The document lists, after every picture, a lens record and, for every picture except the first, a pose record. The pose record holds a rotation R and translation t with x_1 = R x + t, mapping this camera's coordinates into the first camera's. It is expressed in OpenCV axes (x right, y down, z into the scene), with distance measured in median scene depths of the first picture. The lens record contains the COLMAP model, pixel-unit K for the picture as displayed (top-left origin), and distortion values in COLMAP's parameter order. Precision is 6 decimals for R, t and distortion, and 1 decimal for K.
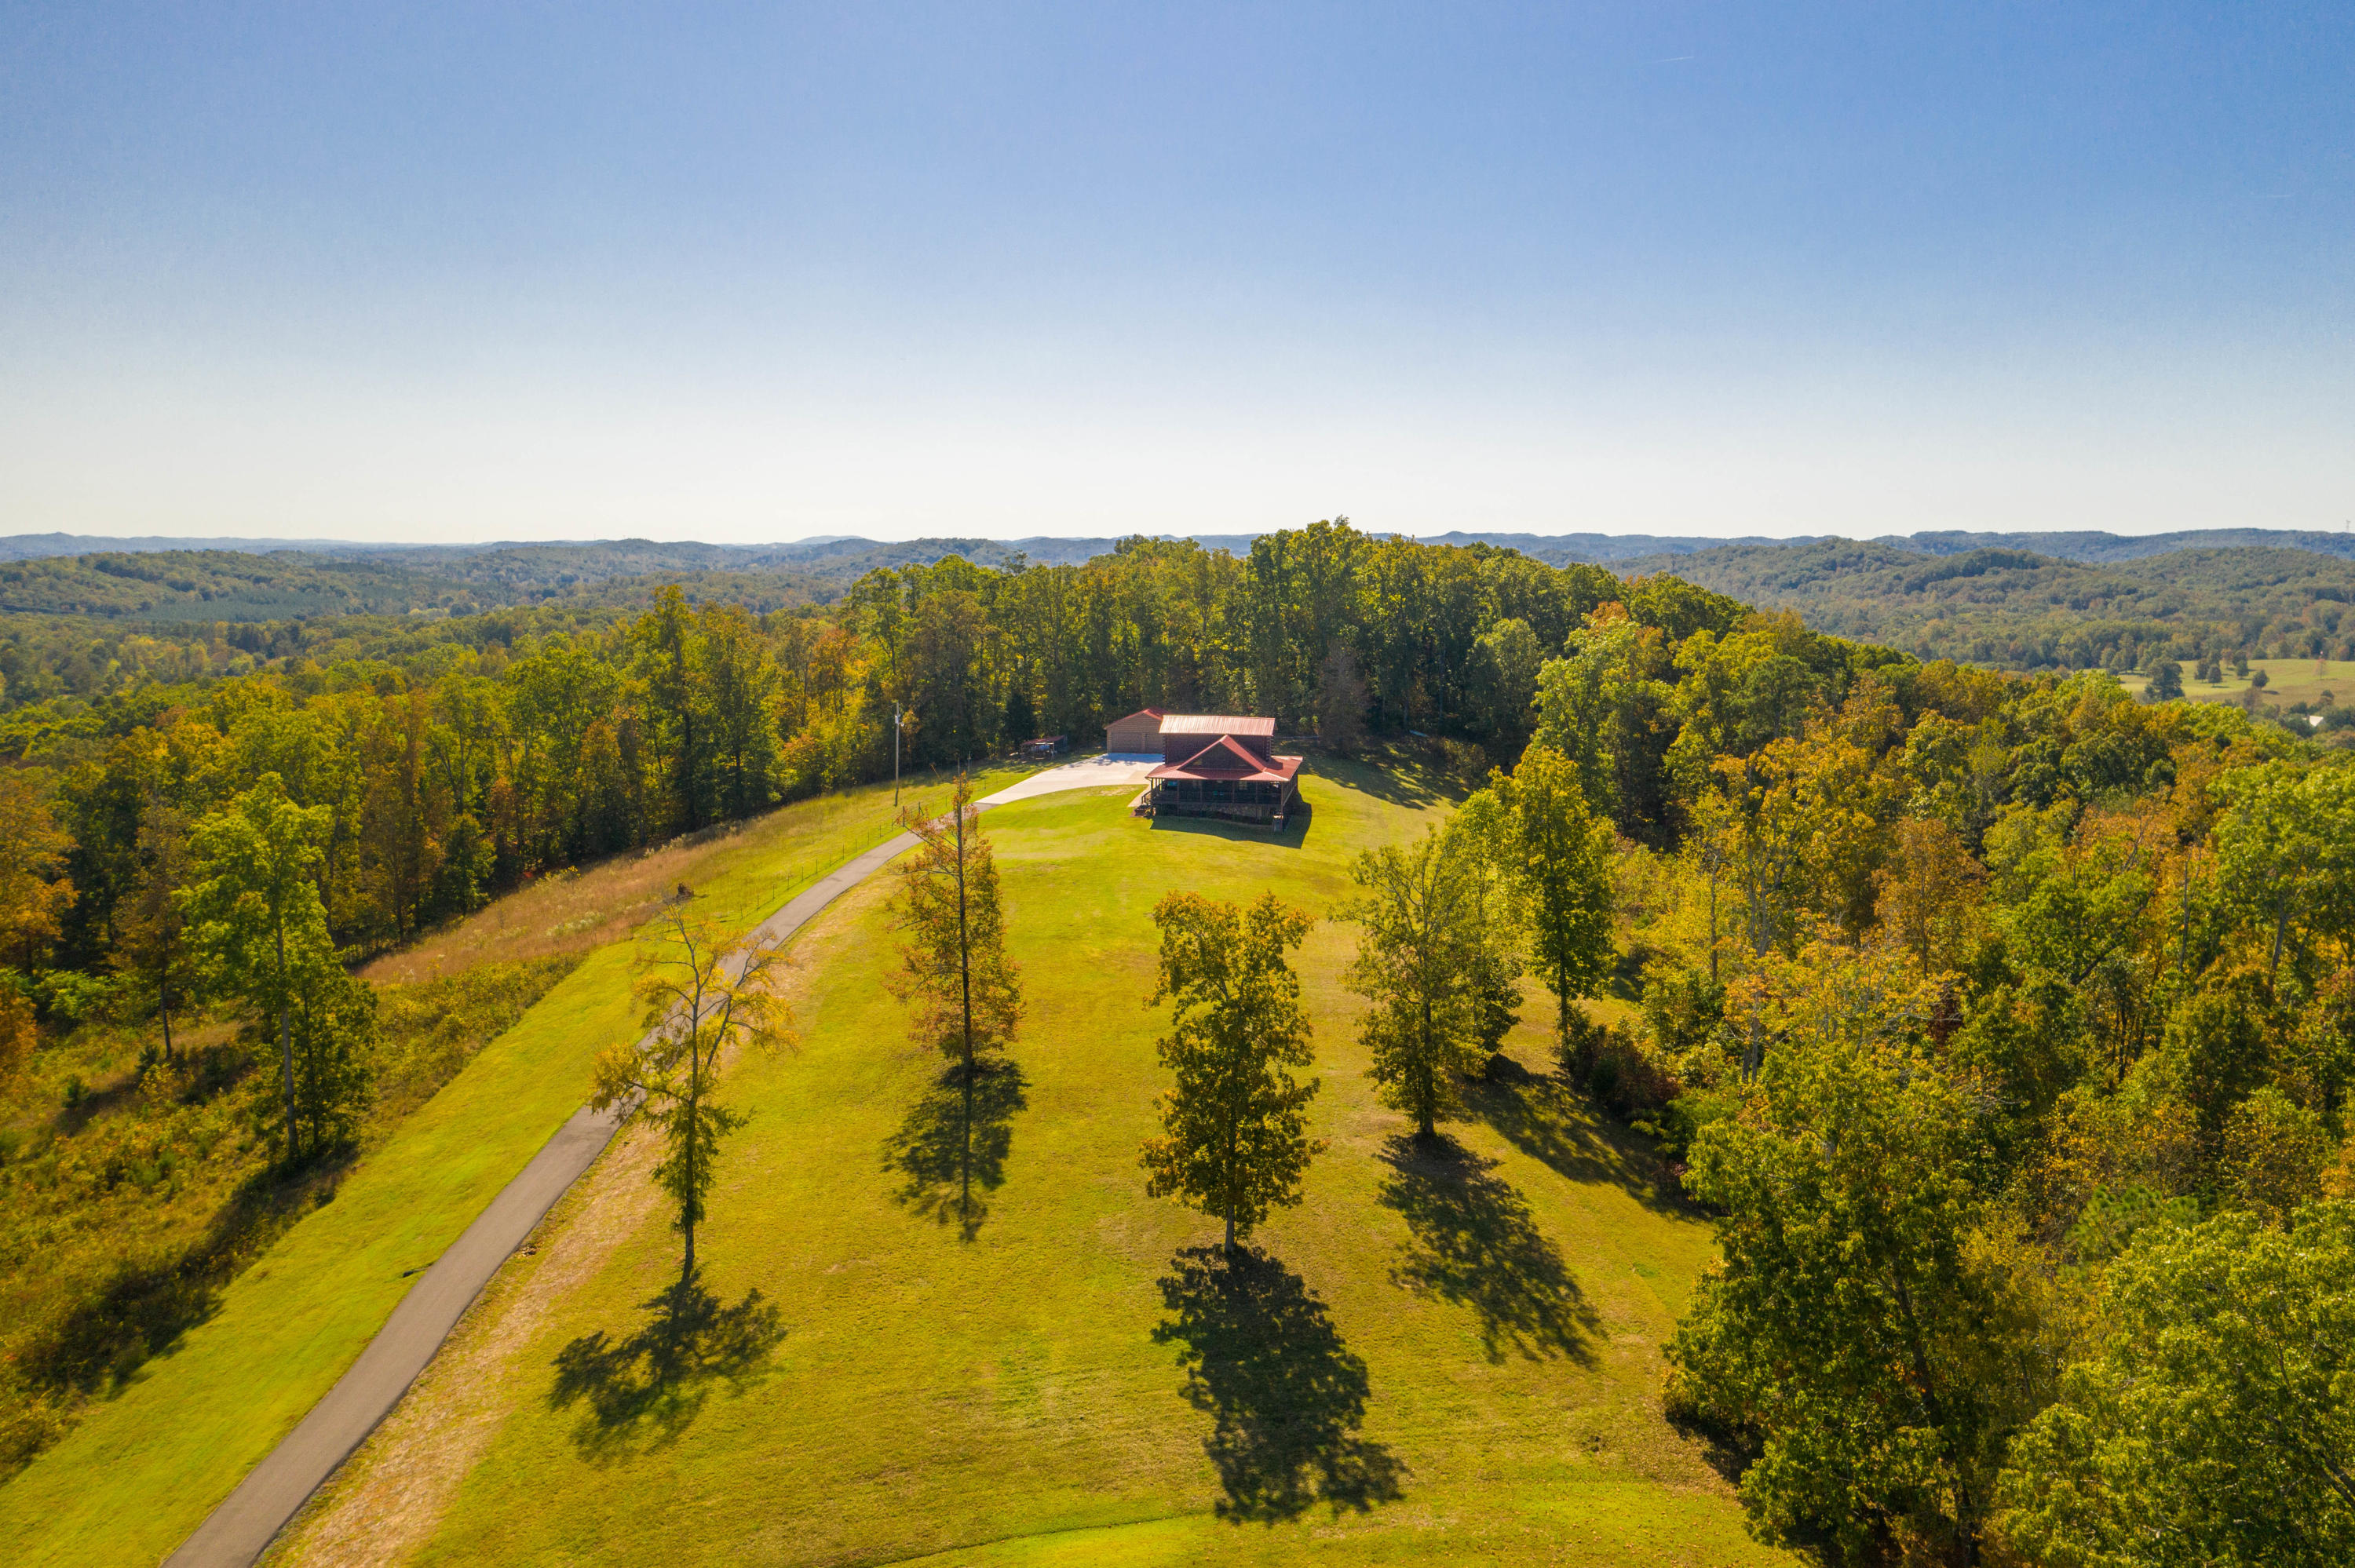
lens RADIAL K [[1873.2, 0, 1151.3], [0, 1873.2, 778.2], [0, 0, 1]] dist [-0.002127, -0.002076]
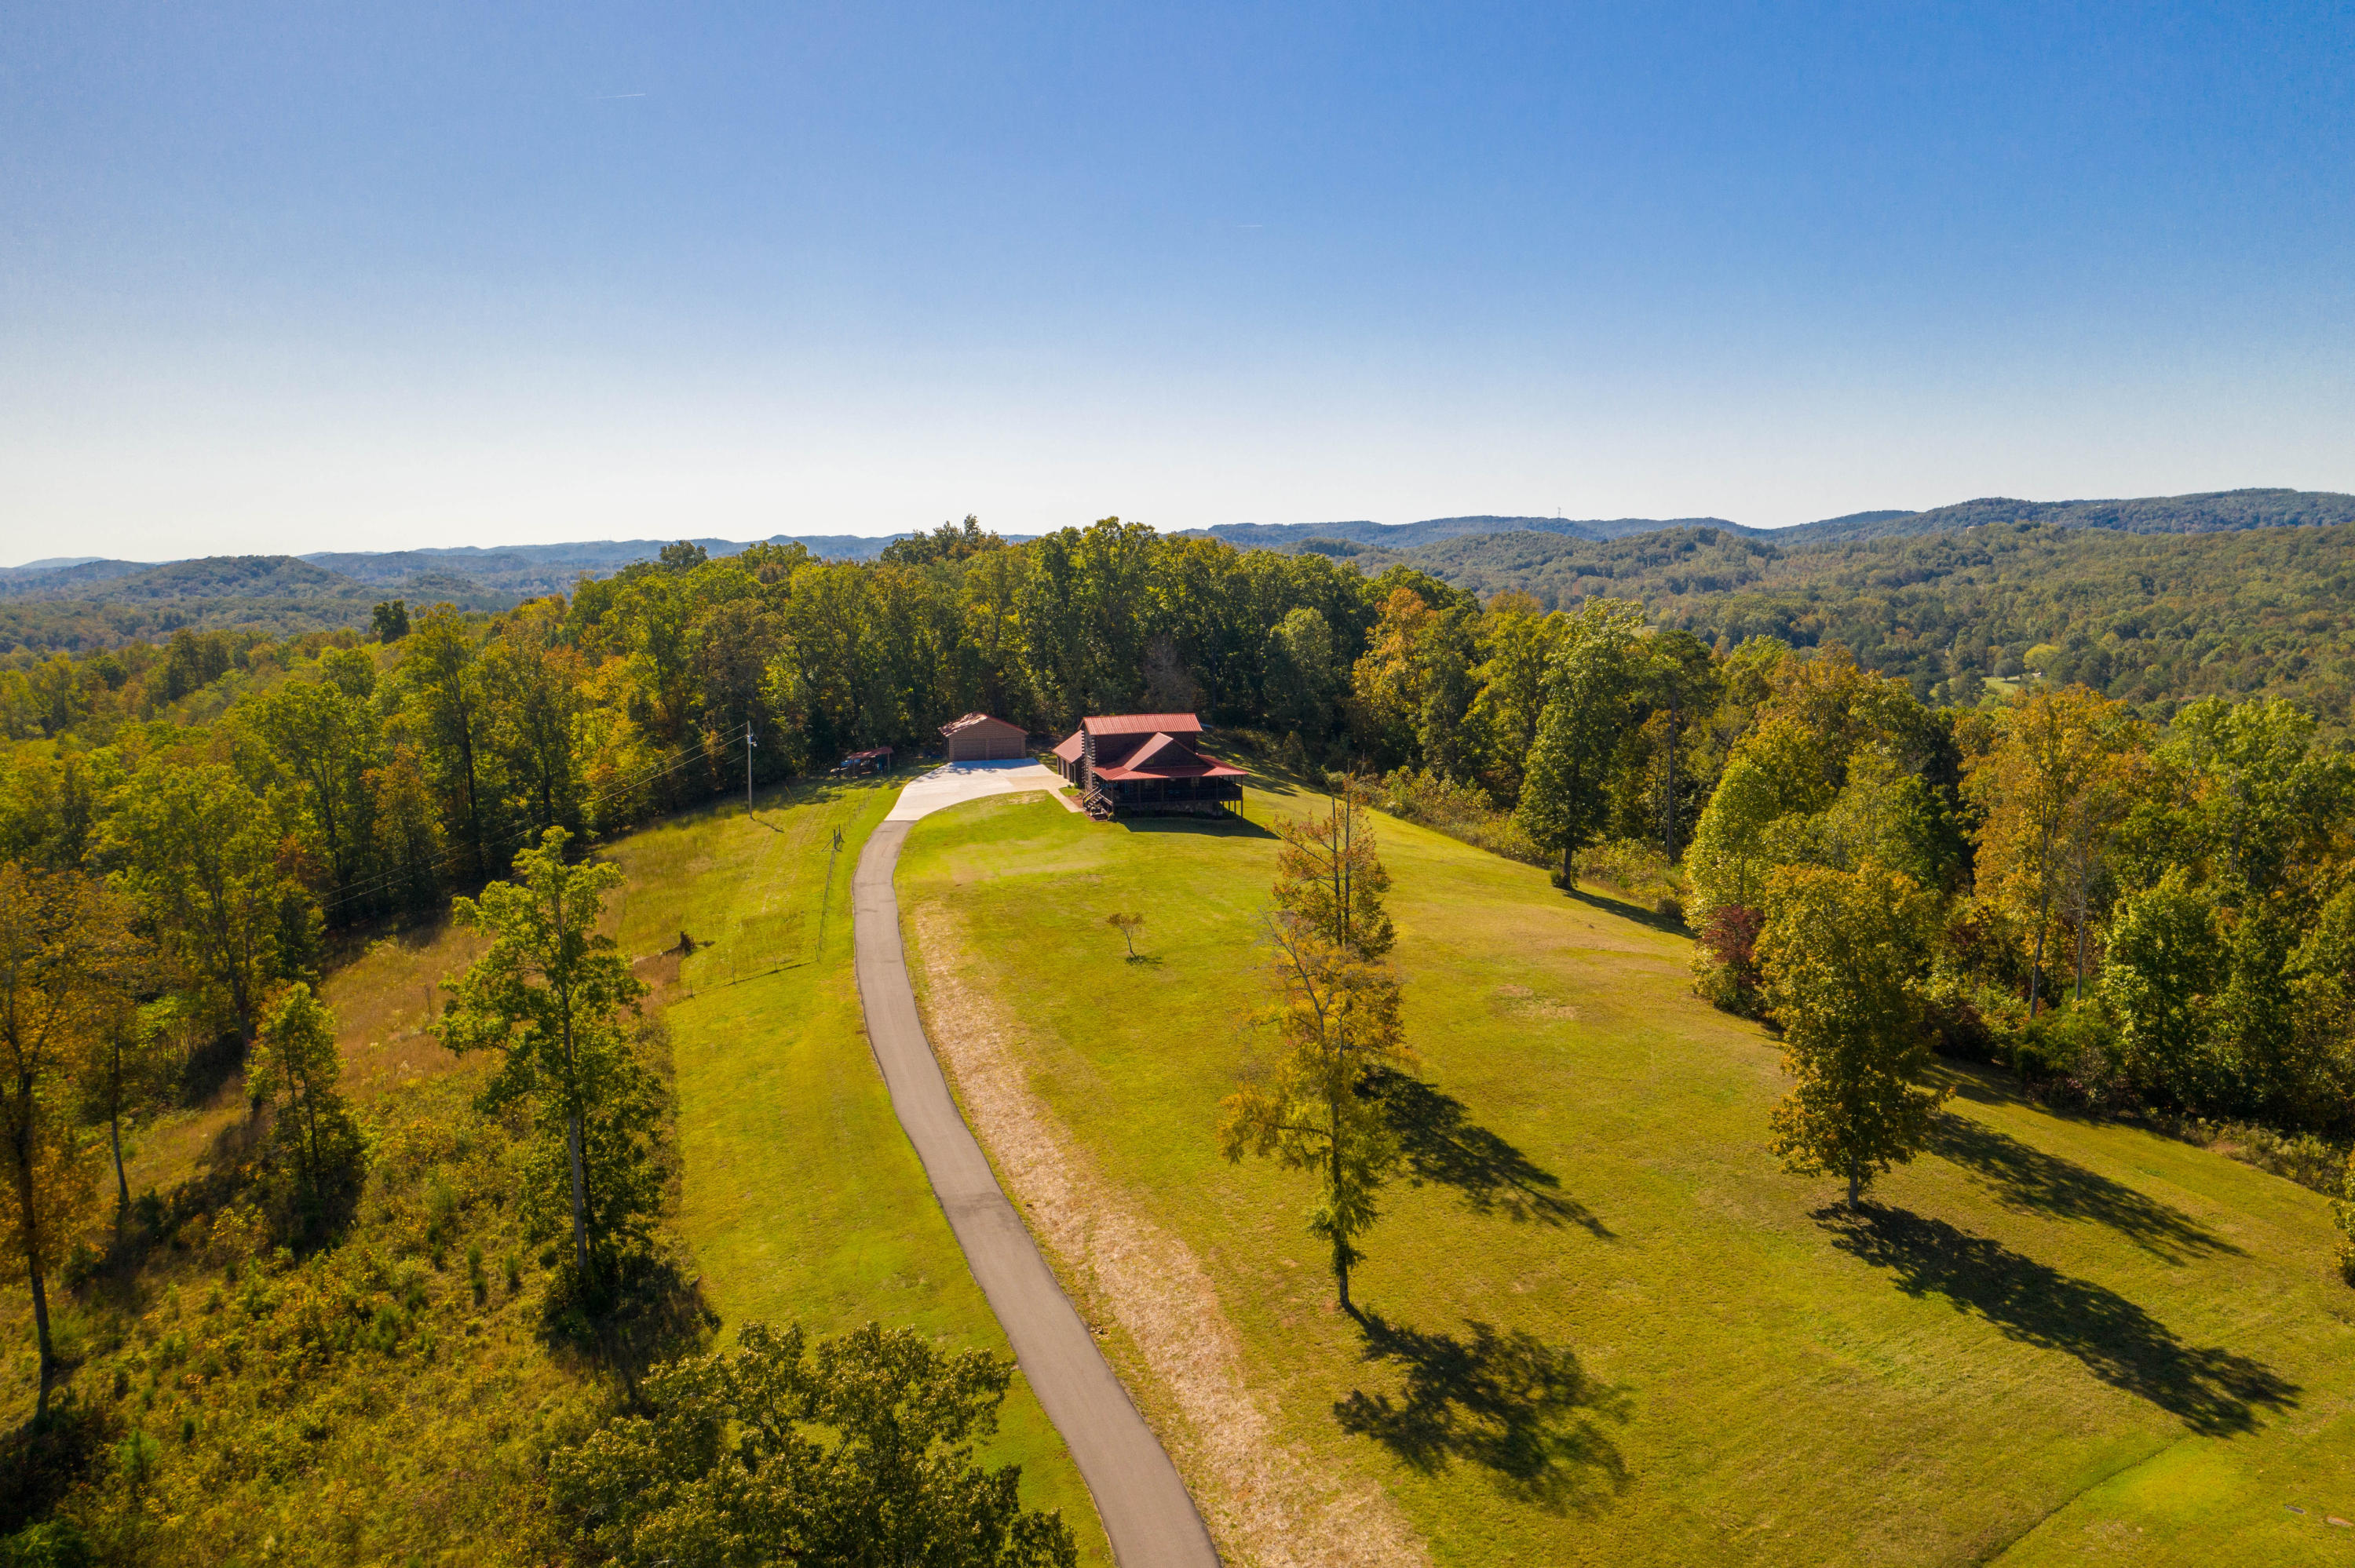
lens RADIAL K [[1873.2, 0, 1151.3], [0, 1873.2, 778.2], [0, 0, 1]] dist [-0.002127, -0.002076]
pose [[0.936366, -0.067965, 0.344382, -0.241160], [0.068567, 0.997592, 0.010446, -0.007818], [-0.344263, 0.013832, 0.938771, 0.057954]]
